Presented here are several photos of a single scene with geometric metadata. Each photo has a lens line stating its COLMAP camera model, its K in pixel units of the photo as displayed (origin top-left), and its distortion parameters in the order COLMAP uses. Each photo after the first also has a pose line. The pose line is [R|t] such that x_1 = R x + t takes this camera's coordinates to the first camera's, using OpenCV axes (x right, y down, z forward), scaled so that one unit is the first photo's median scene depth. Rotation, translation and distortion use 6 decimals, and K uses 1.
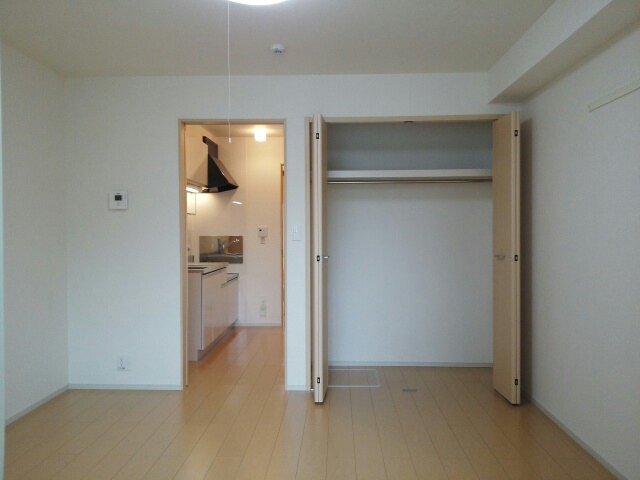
lens RADIAL K [[491.5, 0, 319.7], [0, 491.5, 239.5], [0, 0, 1]] dist [0.009634, -0.007567]
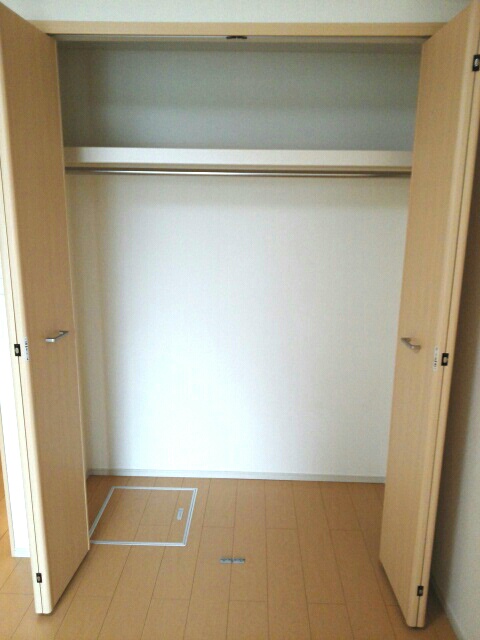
lens RADIAL K [[491.5, 0, 253.3], [0, 491.5, 324.8], [0, 0, 1]] dist [0.009634, -0.007567]
pose [[0.999065, 0.014230, 0.040835, 0.190976], [-0.022270, 0.978765, 0.203773, -0.077852], [-0.037069, -0.204492, 0.978166, 0.533465]]
